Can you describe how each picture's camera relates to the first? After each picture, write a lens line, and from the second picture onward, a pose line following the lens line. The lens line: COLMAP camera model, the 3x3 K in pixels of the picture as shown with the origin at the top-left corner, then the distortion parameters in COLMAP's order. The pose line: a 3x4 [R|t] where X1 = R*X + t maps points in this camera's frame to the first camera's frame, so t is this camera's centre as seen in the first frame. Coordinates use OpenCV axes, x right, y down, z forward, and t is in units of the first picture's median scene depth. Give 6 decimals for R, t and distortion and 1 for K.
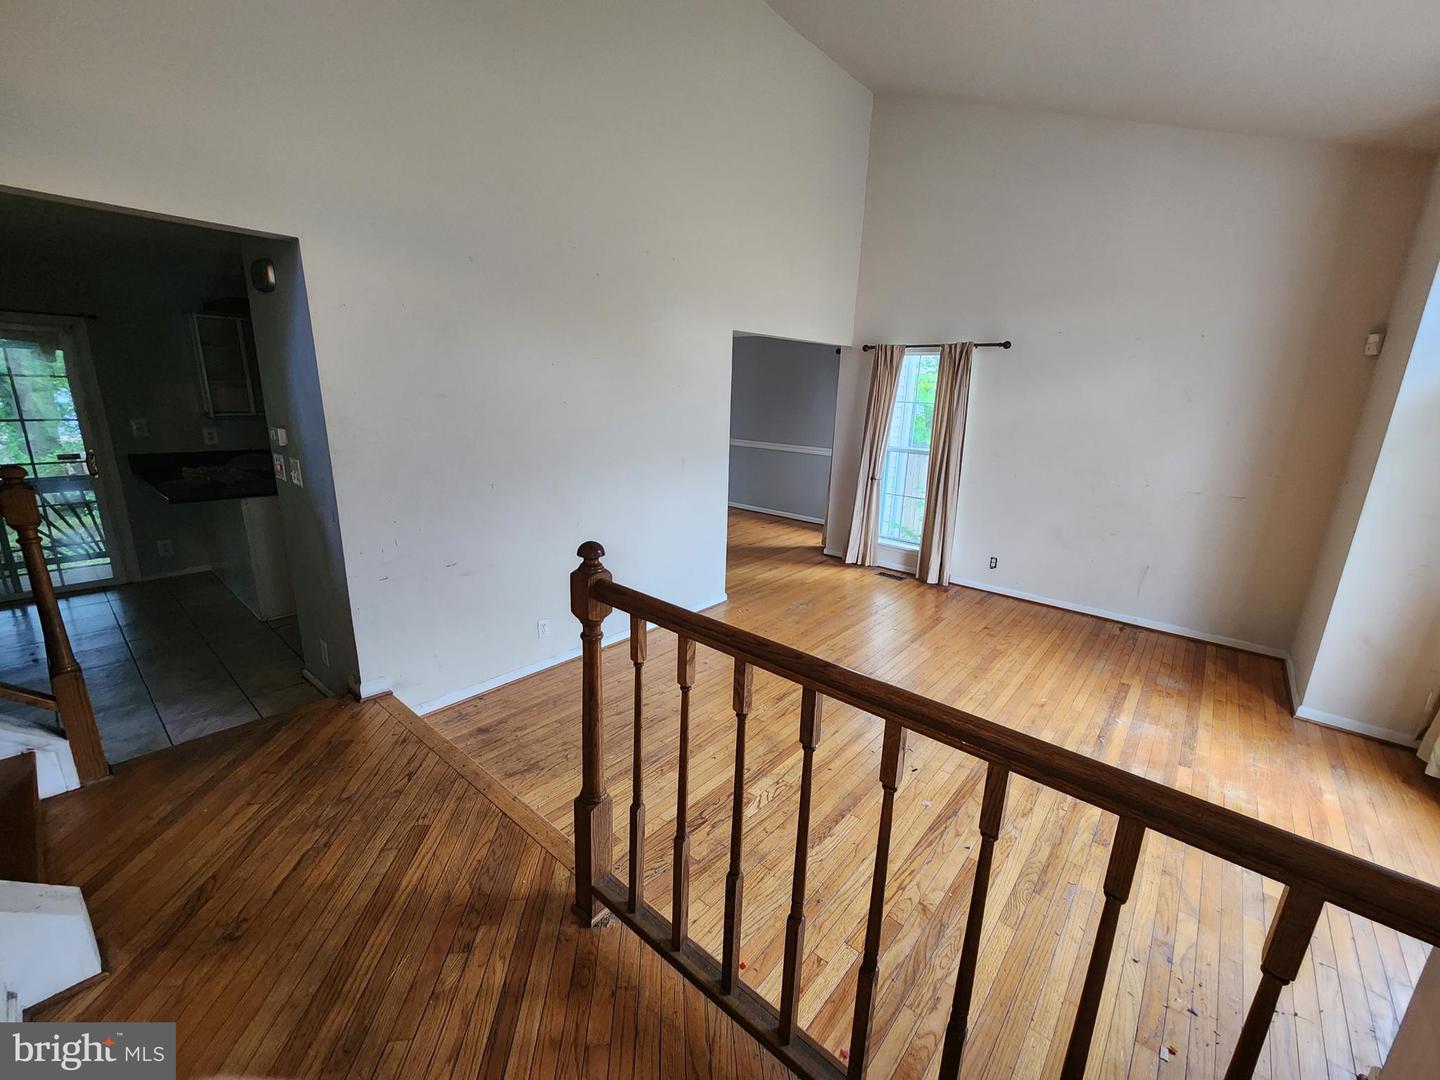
lens RADIAL K [[587.8, 0, 726.8], [0, 587.8, 536.5], [0, 0, 1]] dist [0.000598, -0.000302]
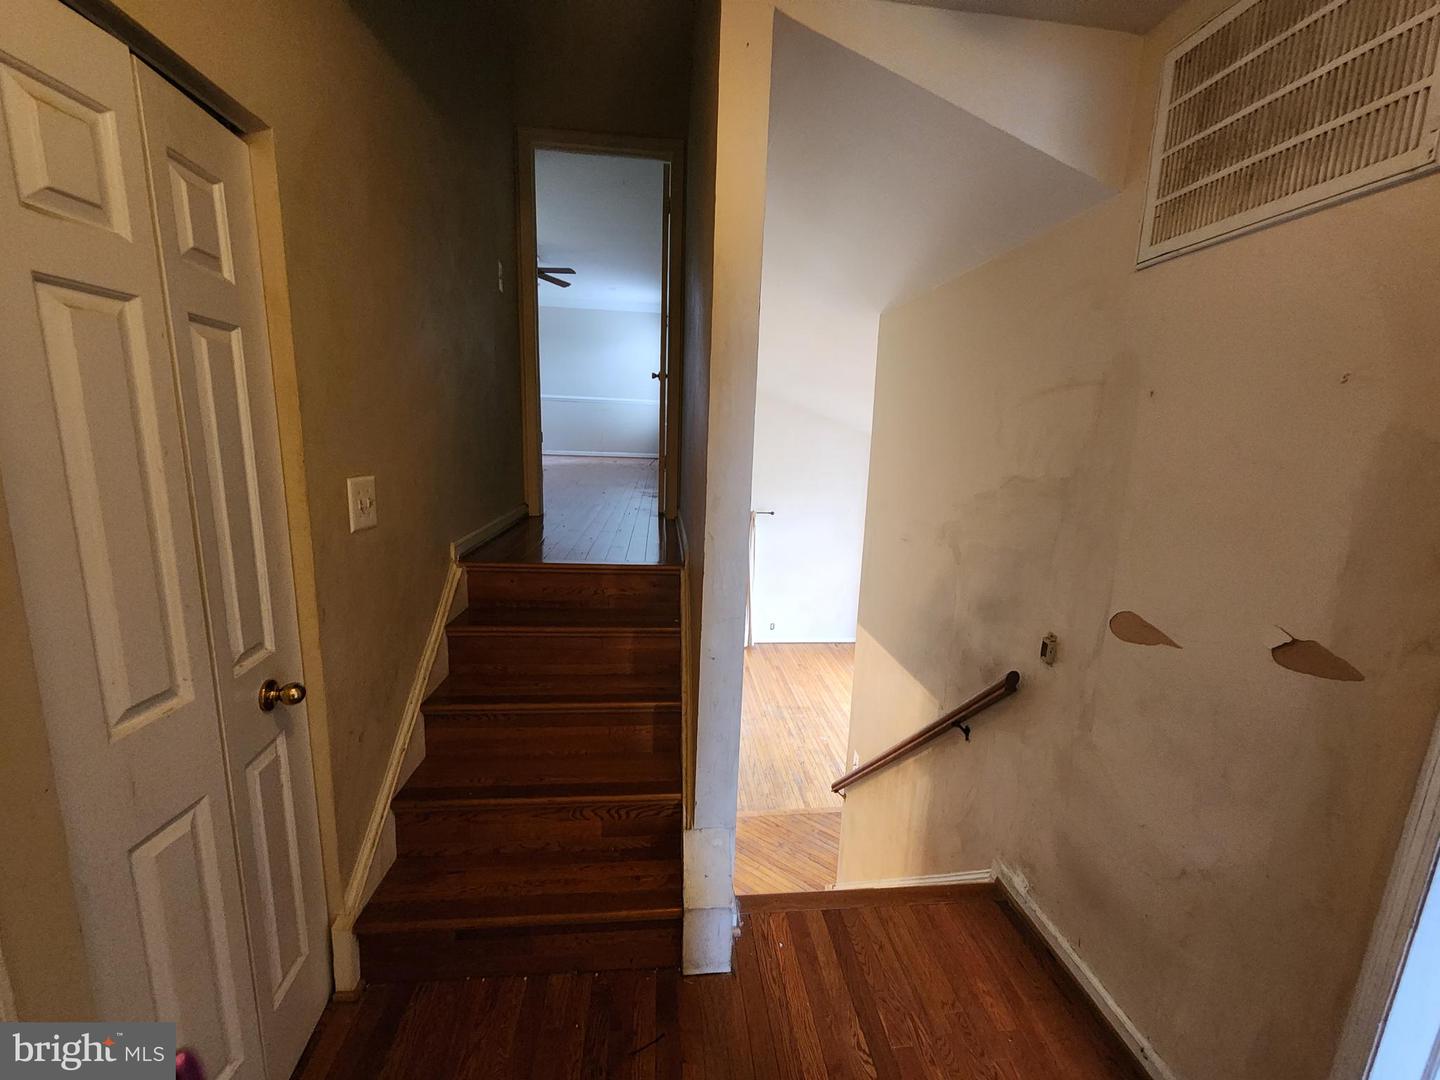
lens RADIAL K [[587.8, 0, 717.0], [0, 587.8, 536.3], [0, 0, 1]] dist [0.000598, -0.000302]
pose [[0.696471, -0.136907, 0.704404, -0.939903], [0.161909, 0.986299, 0.031610, -0.327858], [-0.699081, 0.092033, 0.709095, -0.192226]]
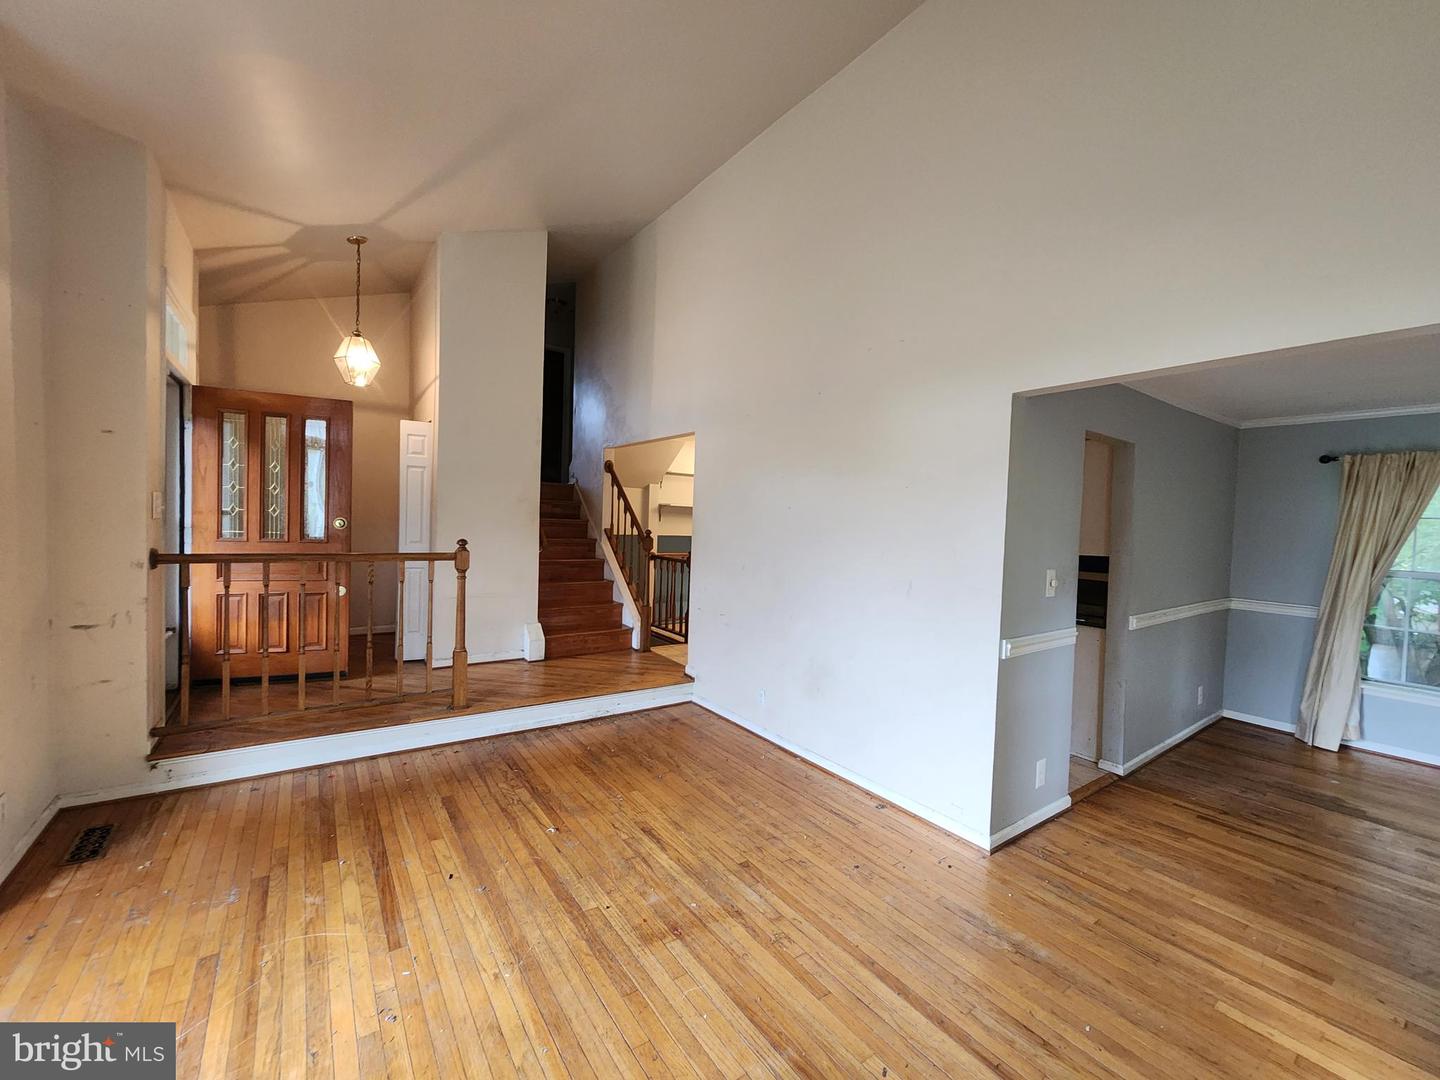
lens RADIAL K [[587.8, 0, 723.7], [0, 587.8, 534.6], [0, 0, 1]] dist [0.000598, -0.000302]
pose [[-0.239469, -0.008201, -0.970869, 0.600295], [-0.276279, 0.959200, 0.060042, -0.143596], [0.930766, 0.282609, -0.231964, 0.800335]]
